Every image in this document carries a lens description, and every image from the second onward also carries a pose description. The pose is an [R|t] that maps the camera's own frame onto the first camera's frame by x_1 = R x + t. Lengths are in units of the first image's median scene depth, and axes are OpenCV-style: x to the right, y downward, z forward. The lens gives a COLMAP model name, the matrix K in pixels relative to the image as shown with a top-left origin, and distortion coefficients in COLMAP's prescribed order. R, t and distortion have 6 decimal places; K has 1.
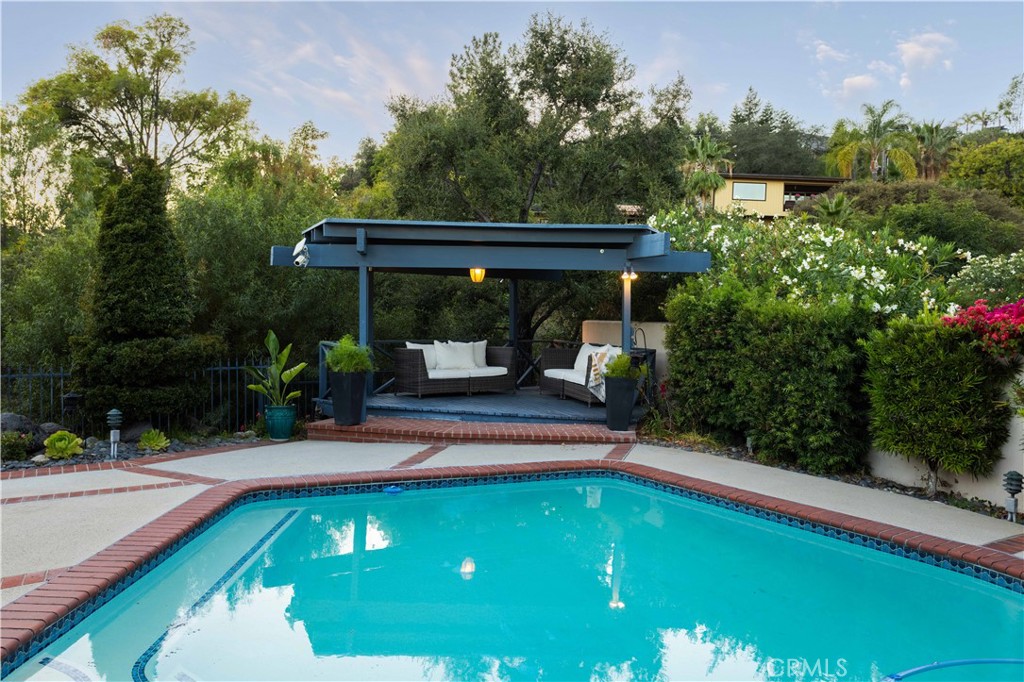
lens RADIAL K [[772.7, 0, 508.7], [0, 772.7, 334.7], [0, 0, 1]] dist [0.004407, 0.002528]
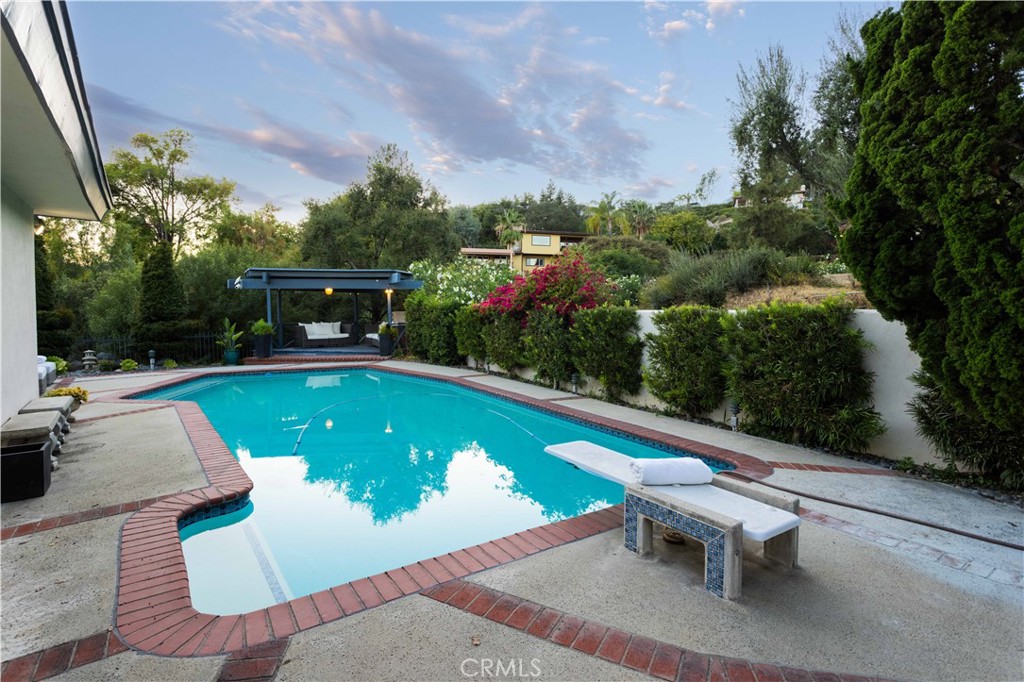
lens RADIAL K [[498.0, 0, 514.9], [0, 498.0, 335.6], [0, 0, 1]] dist [-0.012470, 0.002590]
pose [[0.985733, -0.027111, 0.166120, 0.260548], [0.024244, 0.999520, 0.019264, 0.037008], [-0.166563, -0.014962, 0.985917, -0.525717]]
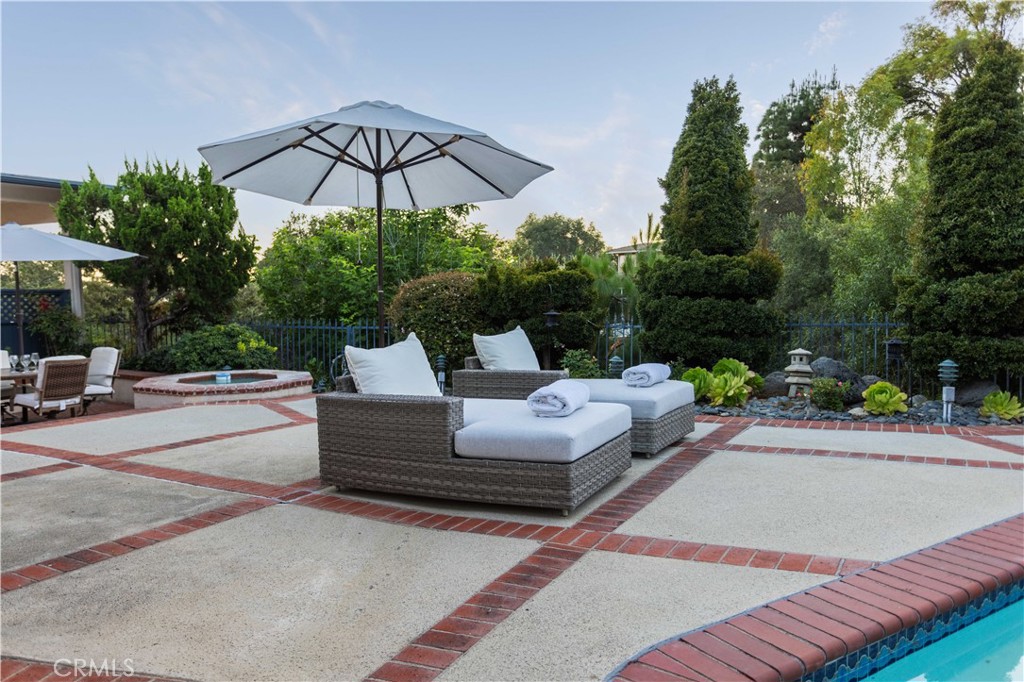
lens RADIAL K [[733.8, 0, 507.9], [0, 733.8, 336.6], [0, 0, 1]] dist [-0.001193, 0.009123]
pose [[0.530947, 0.019846, -0.847173, -0.089140], [0.003372, 0.999668, 0.025531, 0.039465], [0.847399, -0.016412, 0.530704, 0.174040]]
